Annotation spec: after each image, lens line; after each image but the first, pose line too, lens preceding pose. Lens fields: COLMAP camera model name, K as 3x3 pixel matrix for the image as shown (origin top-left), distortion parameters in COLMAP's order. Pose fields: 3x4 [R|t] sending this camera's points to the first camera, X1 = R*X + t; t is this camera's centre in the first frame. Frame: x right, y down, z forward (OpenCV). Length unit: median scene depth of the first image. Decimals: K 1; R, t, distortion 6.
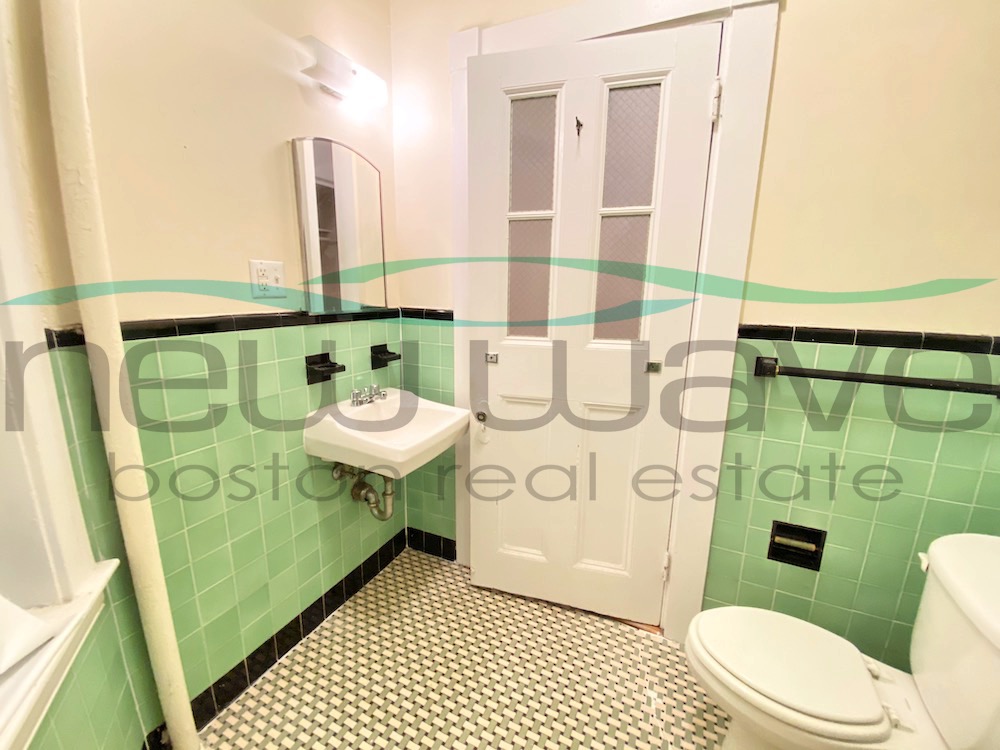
lens RADIAL K [[402.4, 0, 500.0], [0, 402.4, 375.0], [0, 0, 1]] dist [-0.000896, -0.000085]
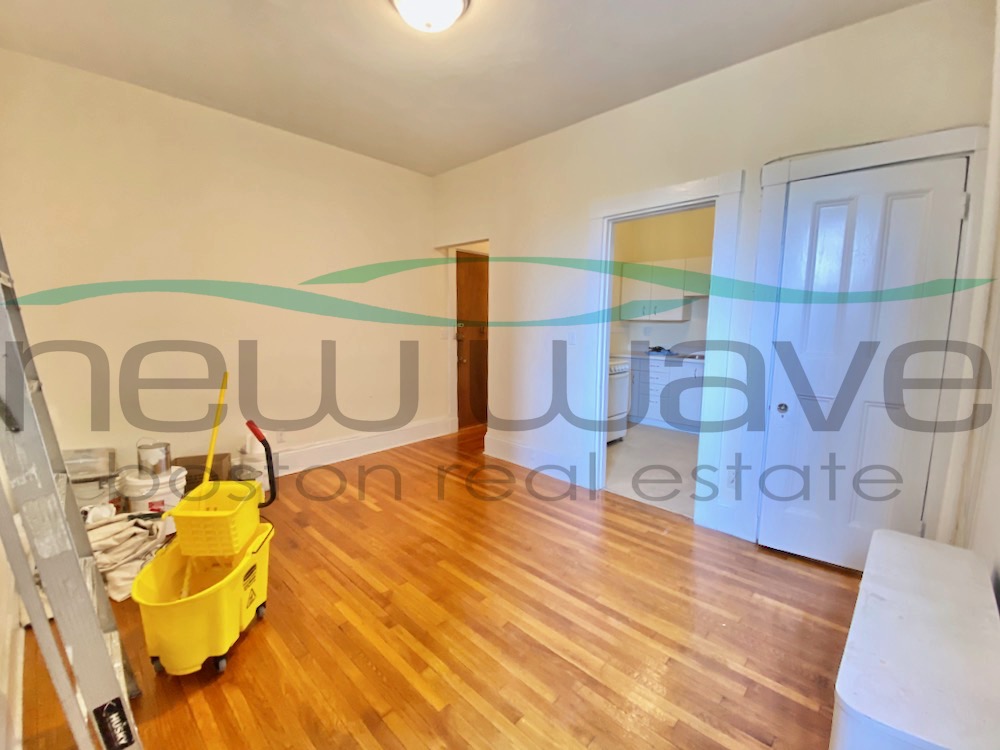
lens RADIAL K [[402.4, 0, 500.0], [0, 402.4, 375.0], [0, 0, 1]] dist [-0.000896, -0.000085]
pose [[0.999997, 0.000000, 0.002473, -0.355899], [0.000000, 1.000000, 0.000184, -0.000245], [-0.002473, -0.000184, 0.999997, -0.000507]]
